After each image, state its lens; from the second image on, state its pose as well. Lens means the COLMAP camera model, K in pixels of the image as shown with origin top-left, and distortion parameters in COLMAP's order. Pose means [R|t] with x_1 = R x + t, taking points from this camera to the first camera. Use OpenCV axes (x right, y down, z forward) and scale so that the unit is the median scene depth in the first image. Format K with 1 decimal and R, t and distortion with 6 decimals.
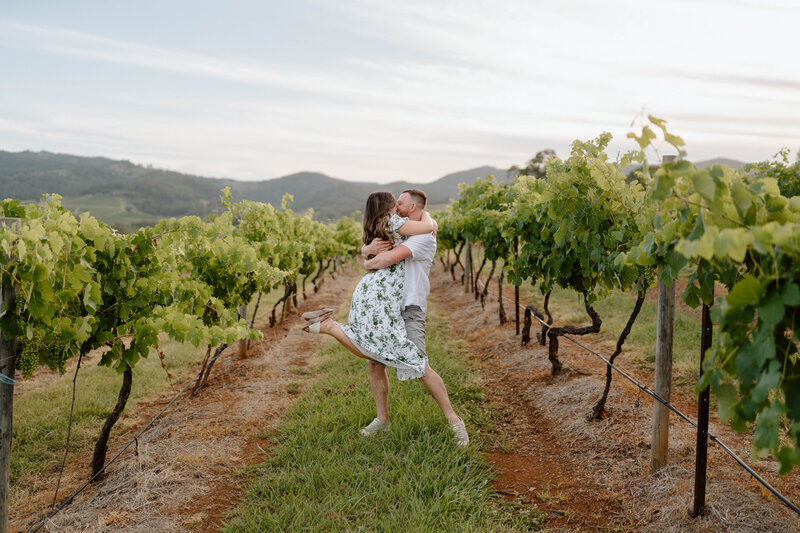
lens RADIAL K [[761.5, 0, 400.0], [0, 761.5, 266.5], [0, 0, 1]] dist [0.056907, -0.016289]
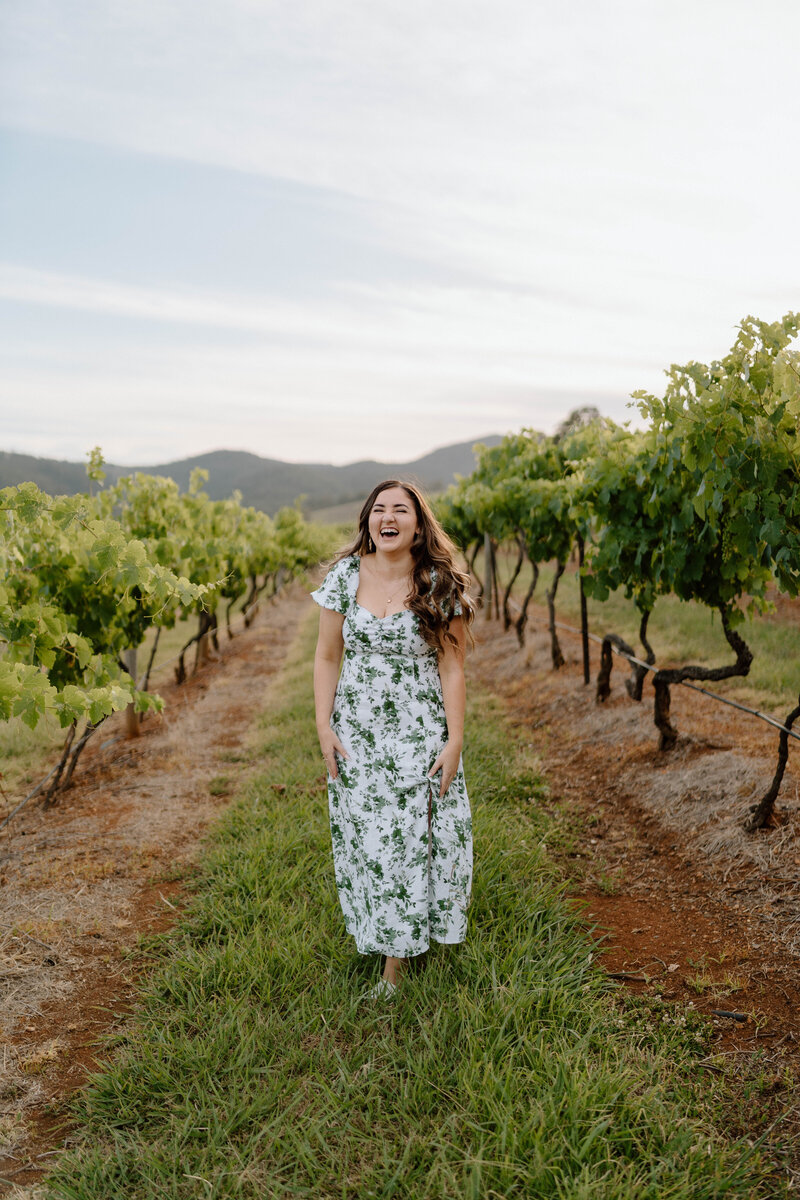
lens RADIAL K [[1142.3, 0, 400.0], [0, 1142.3, 600.0], [0, 0, 1]] dist [0.056907, -0.016289]
pose [[0.999260, -0.027824, 0.026543, -0.020629], [0.027534, 0.999558, 0.011221, 0.009988], [-0.026843, -0.010482, 0.999585, 0.115976]]
